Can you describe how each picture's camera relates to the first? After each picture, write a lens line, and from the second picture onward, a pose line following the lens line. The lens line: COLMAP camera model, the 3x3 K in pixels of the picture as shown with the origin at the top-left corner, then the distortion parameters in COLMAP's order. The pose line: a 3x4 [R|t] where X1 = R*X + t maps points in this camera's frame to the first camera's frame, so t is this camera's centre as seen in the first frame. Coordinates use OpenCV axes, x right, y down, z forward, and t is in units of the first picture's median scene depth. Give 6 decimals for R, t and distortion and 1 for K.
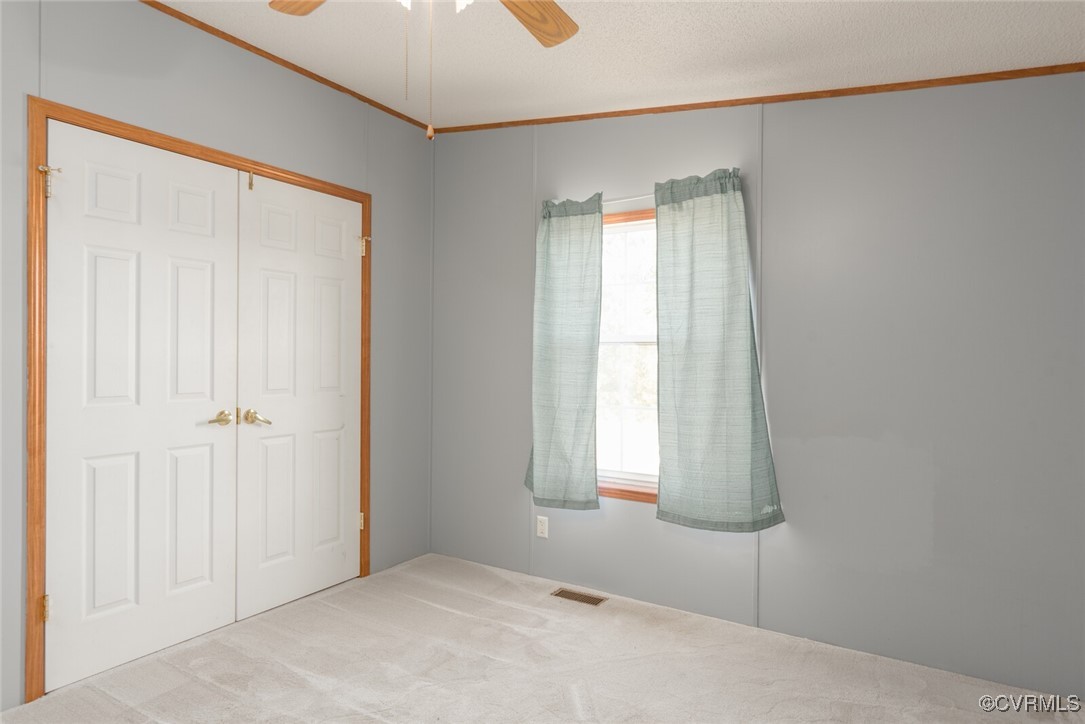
lens RADIAL K [[642.8, 0, 573.8], [0, 642.8, 356.5], [0, 0, 1]] dist [-0.006279, -0.003157]
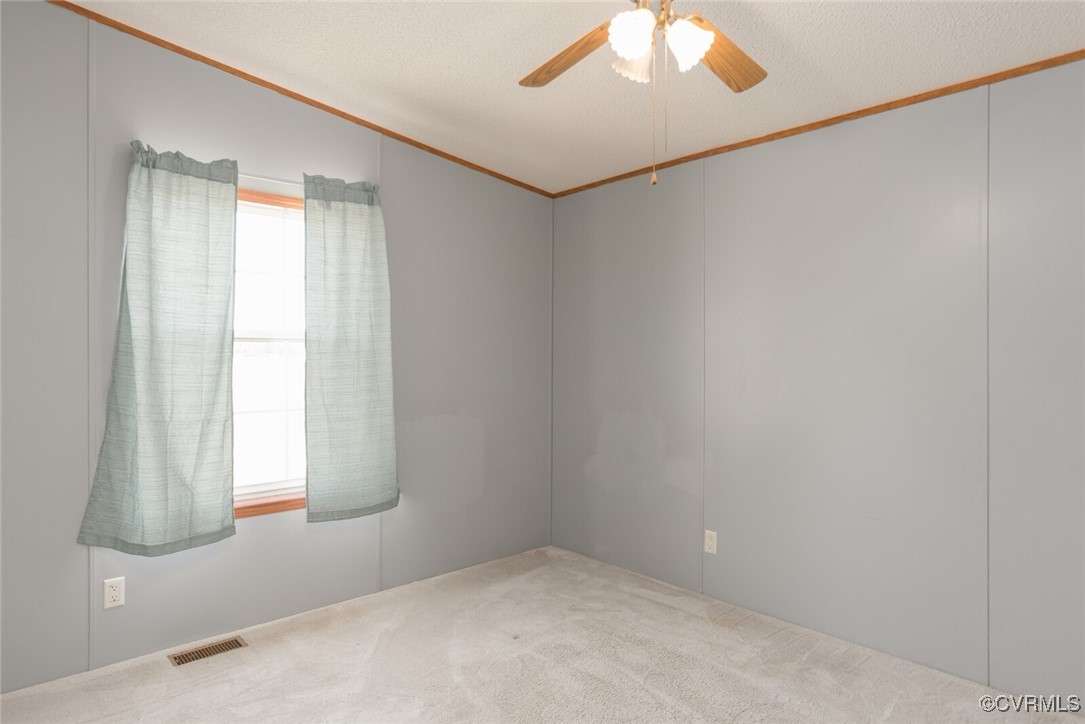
lens RADIAL K [[633.7, 0, 533.0], [0, 633.7, 357.1], [0, 0, 1]] dist [-0.003546, -0.000647]
pose [[0.262922, -0.006112, 0.964798, -0.689669], [-0.002934, 0.999970, 0.007134, -0.003941], [-0.964813, -0.004707, 0.262896, 0.418764]]
